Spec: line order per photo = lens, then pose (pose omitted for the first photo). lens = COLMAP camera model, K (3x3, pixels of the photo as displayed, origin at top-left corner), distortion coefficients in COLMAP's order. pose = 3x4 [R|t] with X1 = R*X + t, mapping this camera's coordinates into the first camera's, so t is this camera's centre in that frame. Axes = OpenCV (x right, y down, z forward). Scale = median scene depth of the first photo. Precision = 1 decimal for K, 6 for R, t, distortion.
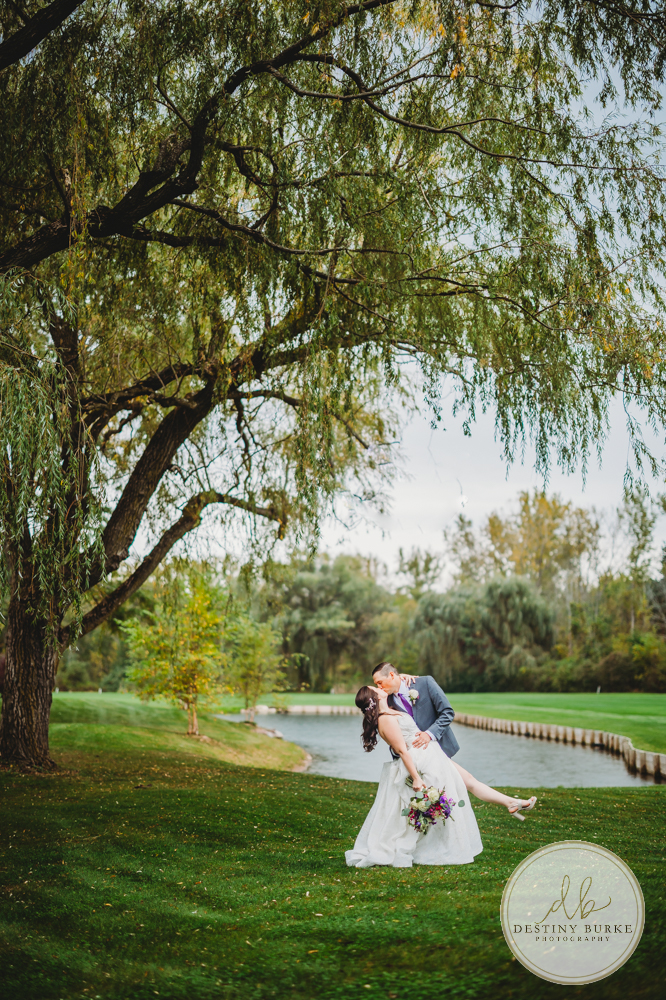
lens RADIAL K [[1410.3, 0, 332.7], [0, 1410.3, 475.5], [0, 0, 1]] dist [-0.095702, 0.093814]
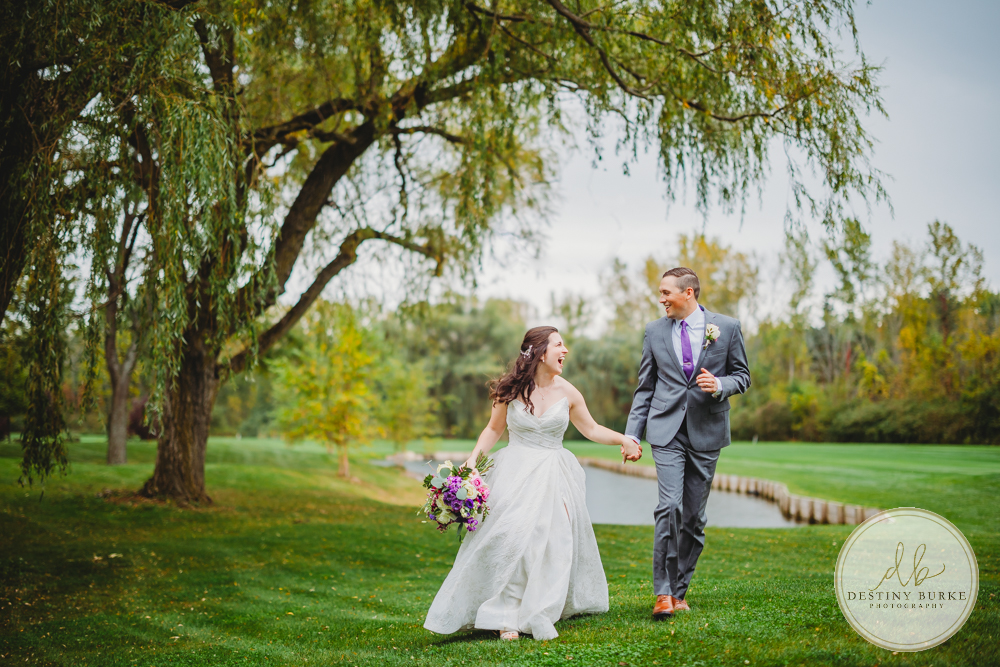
lens RADIAL K [[1603.5, 0, 500.0], [0, 1603.5, 333.5], [0, 0, 1]] dist [-0.117622, 0.396347]
pose [[0.999630, 0.010271, 0.025179, -0.021375], [-0.012058, 0.997341, 0.071870, 0.003111], [-0.024374, -0.072147, 0.997096, -0.128712]]
